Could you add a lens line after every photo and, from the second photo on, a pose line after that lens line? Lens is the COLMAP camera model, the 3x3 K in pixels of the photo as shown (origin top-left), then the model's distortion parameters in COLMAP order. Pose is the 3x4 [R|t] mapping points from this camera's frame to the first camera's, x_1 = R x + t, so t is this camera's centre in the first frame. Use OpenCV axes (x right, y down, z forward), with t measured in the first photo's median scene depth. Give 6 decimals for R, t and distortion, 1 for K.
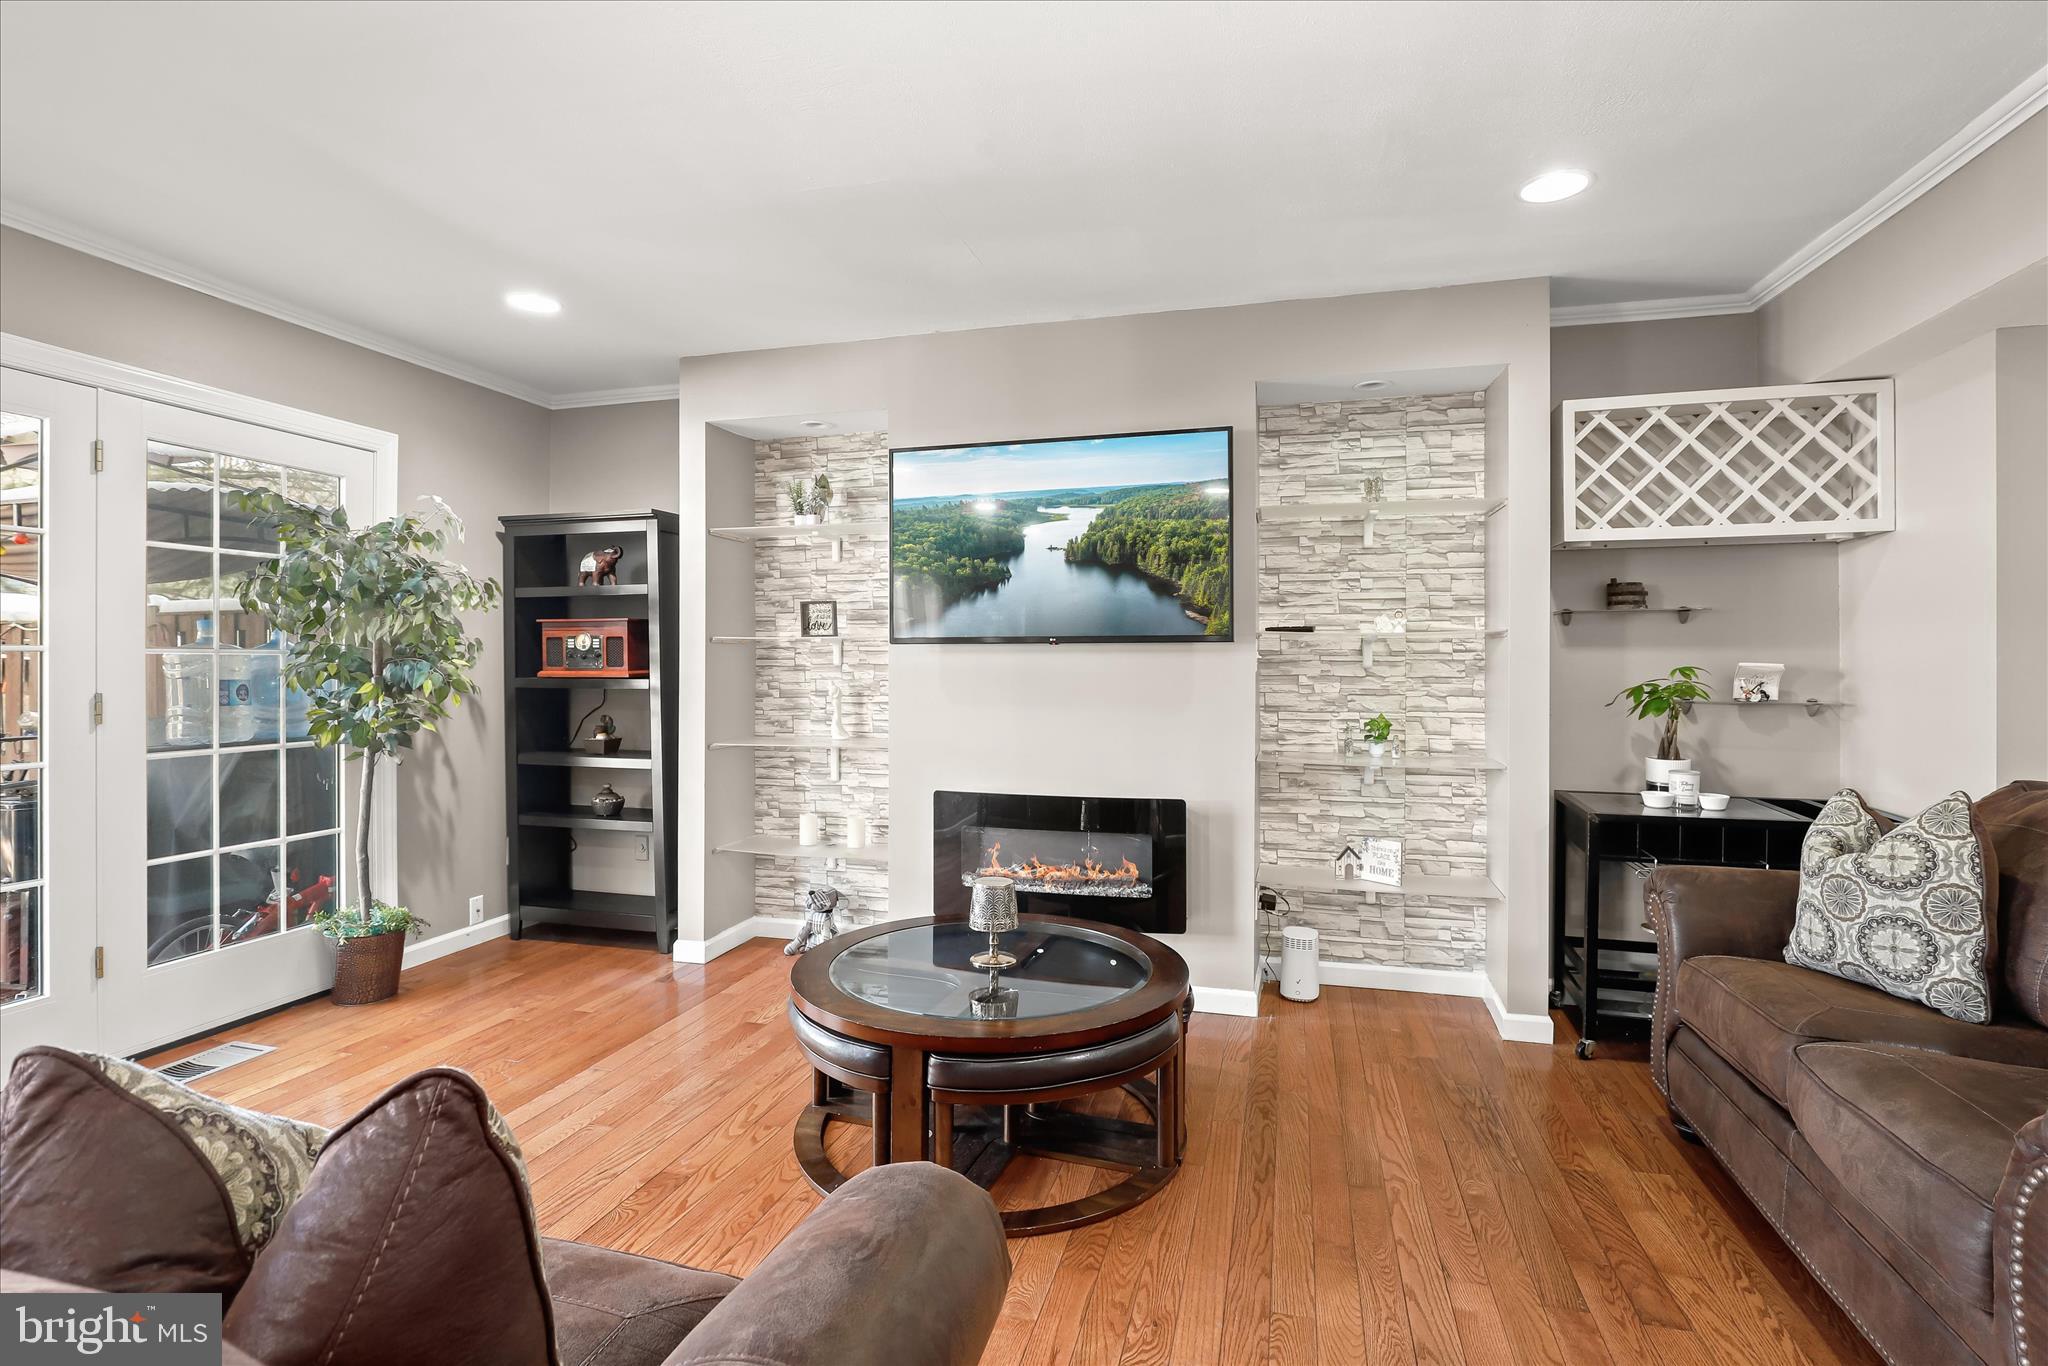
lens RADIAL K [[980.7, 0, 1021.2], [0, 980.7, 658.4], [0, 0, 1]] dist [-0.001285, 0.000247]
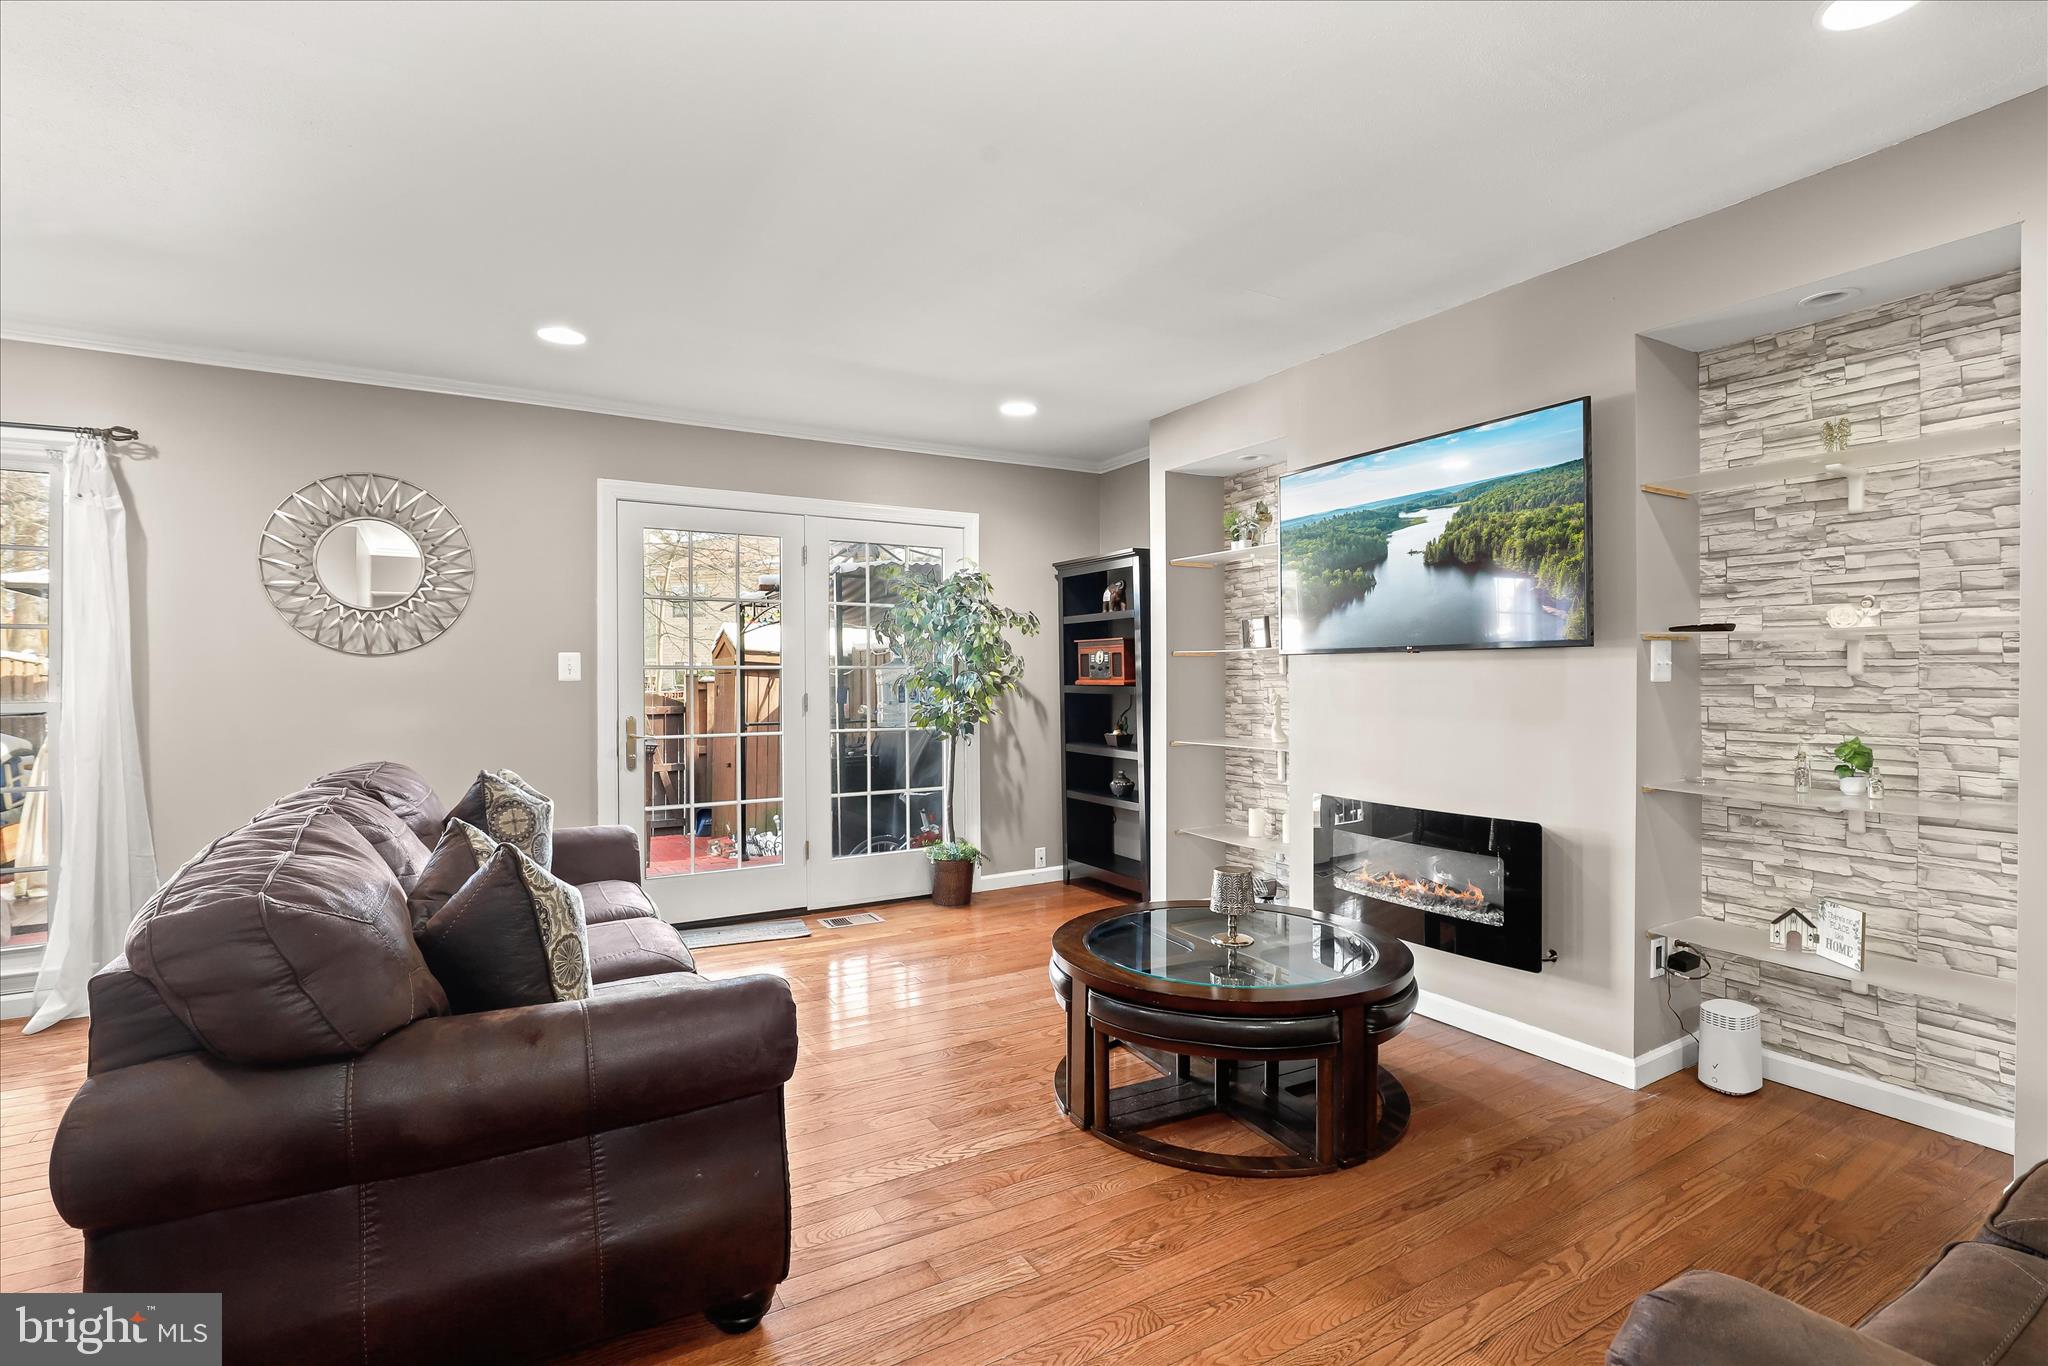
lens RADIAL K [[974.4, 0, 1034.6], [0, 974.4, 674.9], [0, 0, 1]] dist [-0.001444, 0.001454]
pose [[0.718590, -0.004271, -0.695421, 0.420011], [0.009516, 0.999948, 0.003692, 0.000823], [0.695369, -0.009270, 0.718593, 0.040014]]
